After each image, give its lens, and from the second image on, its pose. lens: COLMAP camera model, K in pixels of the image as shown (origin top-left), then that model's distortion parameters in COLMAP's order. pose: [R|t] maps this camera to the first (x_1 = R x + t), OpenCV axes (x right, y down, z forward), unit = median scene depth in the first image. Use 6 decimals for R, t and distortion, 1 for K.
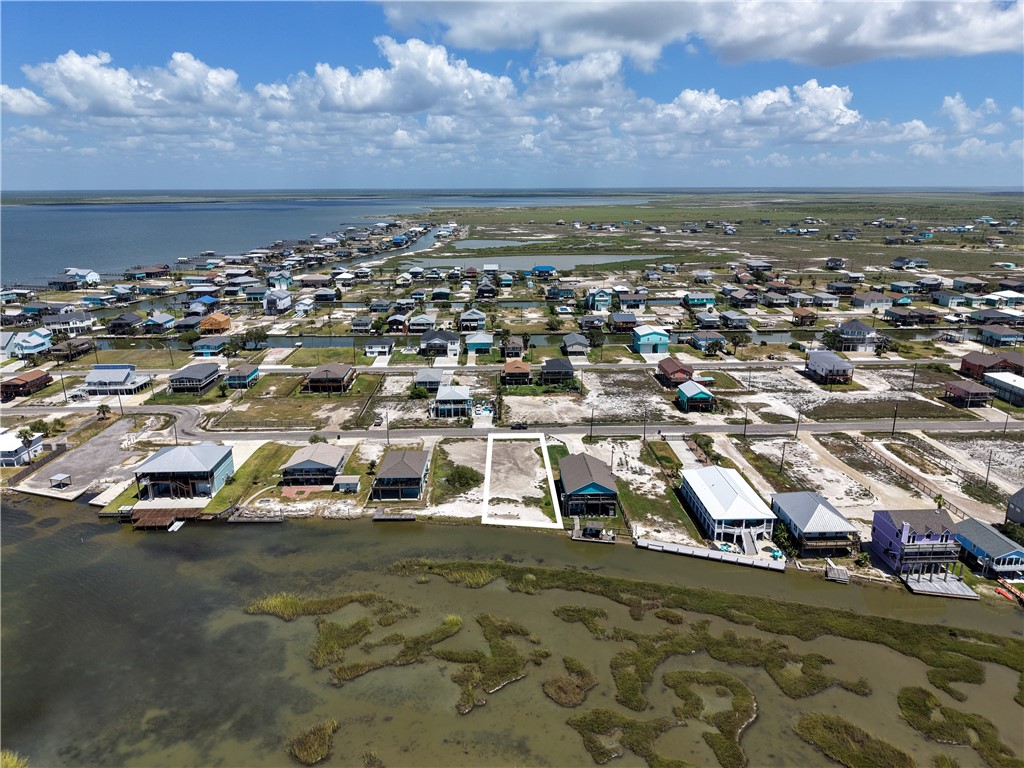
lens RADIAL K [[686.2, 0, 513.4], [0, 686.2, 382.8], [0, 0, 1]] dist [0.027043, -0.025374]
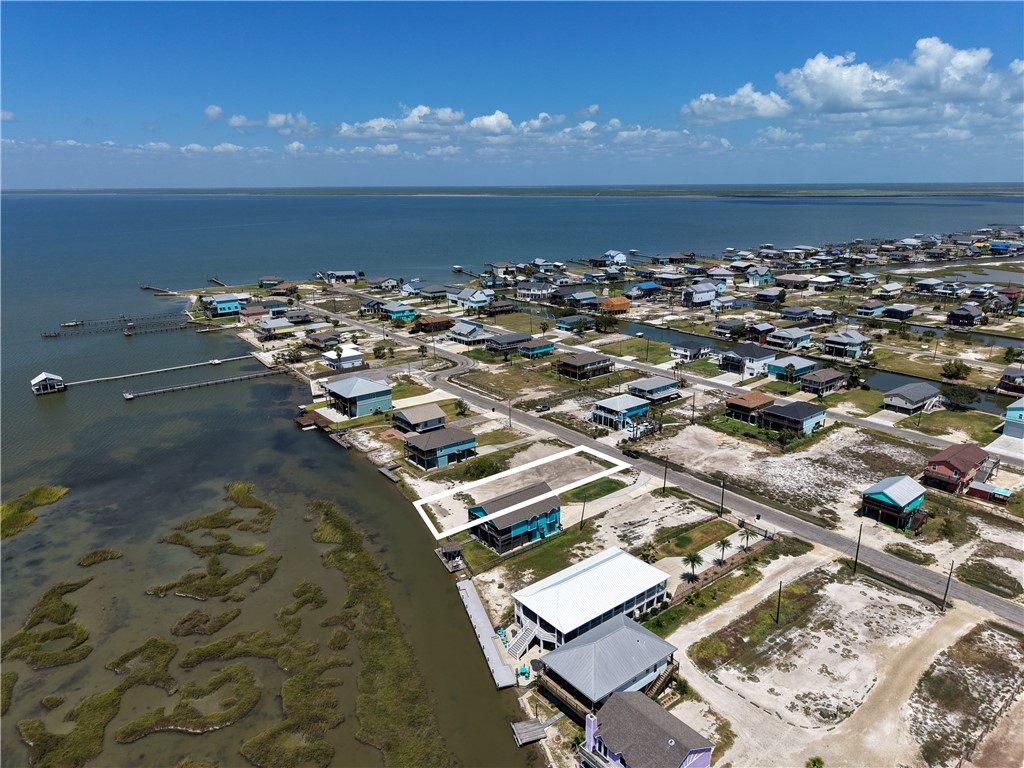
lens RADIAL K [[686.2, 0, 513.4], [0, 686.2, 382.8], [0, 0, 1]] dist [0.027043, -0.025374]
pose [[0.595836, 0.224339, -0.771137, 0.575867], [-0.217460, 0.969390, 0.113990, -0.091555], [0.773105, 0.099772, 0.626382, 0.315464]]
